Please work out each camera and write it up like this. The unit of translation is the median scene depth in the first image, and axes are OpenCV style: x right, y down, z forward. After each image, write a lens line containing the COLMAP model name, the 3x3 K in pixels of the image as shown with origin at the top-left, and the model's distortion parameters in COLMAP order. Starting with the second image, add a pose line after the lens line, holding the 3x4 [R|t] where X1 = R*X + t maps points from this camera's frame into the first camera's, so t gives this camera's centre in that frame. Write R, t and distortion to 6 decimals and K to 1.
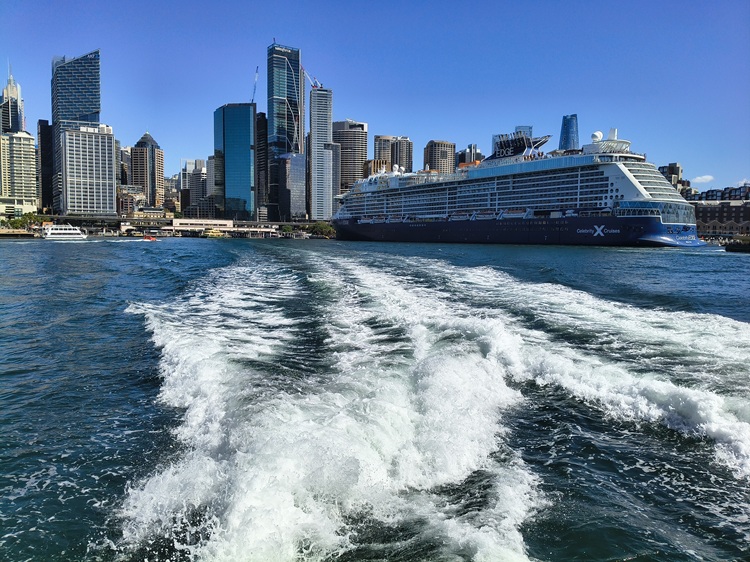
lens RADIAL K [[567.6, 0, 374.1], [0, 567.6, 286.9], [0, 0, 1]] dist [0.048117, -0.085878]
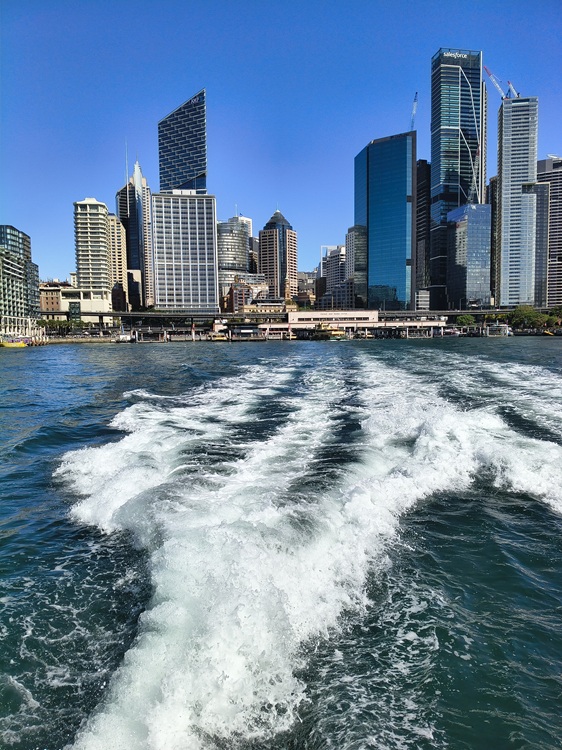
lens RADIAL K [[567.6, 0, 282.5], [0, 567.6, 387.6], [0, 0, 1]] dist [0.048117, -0.085878]
pose [[0.915882, 0.010077, -0.401321, -0.075981], [-0.008344, 0.999947, 0.006064, -0.028418], [0.401361, -0.002205, 0.915917, 0.315538]]
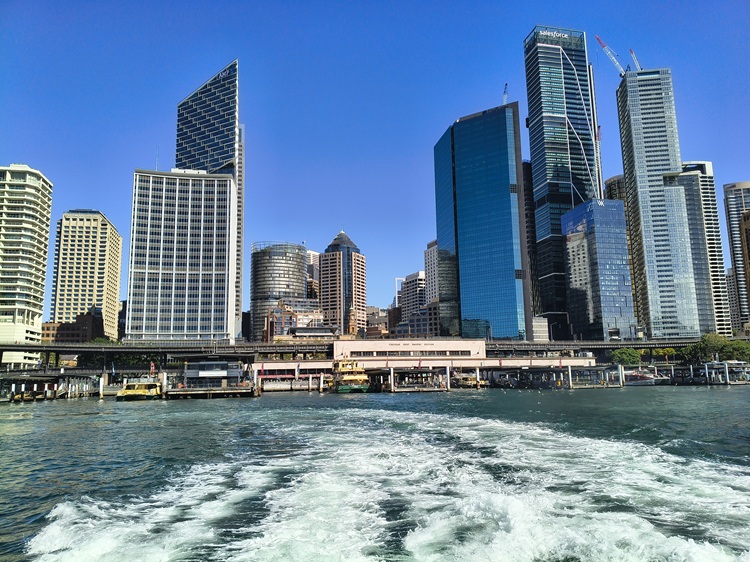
lens RADIAL K [[567.6, 0, 380.5], [0, 567.6, 291.9], [0, 0, 1]] dist [0.048117, -0.085878]
pose [[0.928073, -0.090295, -0.361286, -0.143965], [0.000747, 0.970609, -0.240660, -0.047074], [0.372398, 0.223080, 0.900863, 0.520238]]
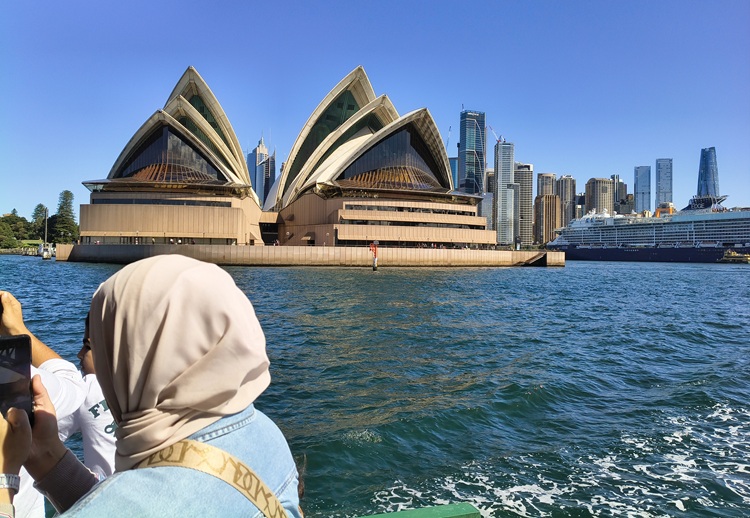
lens RADIAL K [[560.1, 0, 380.7], [0, 560.1, 257.8], [0, 0, 1]] dist [0.016640, -0.024840]
pose [[0.983804, -0.000820, -0.179245, -0.143356], [-0.014114, 0.996530, -0.082028, 0.020849], [0.178690, 0.083230, 0.980379, -0.275670]]
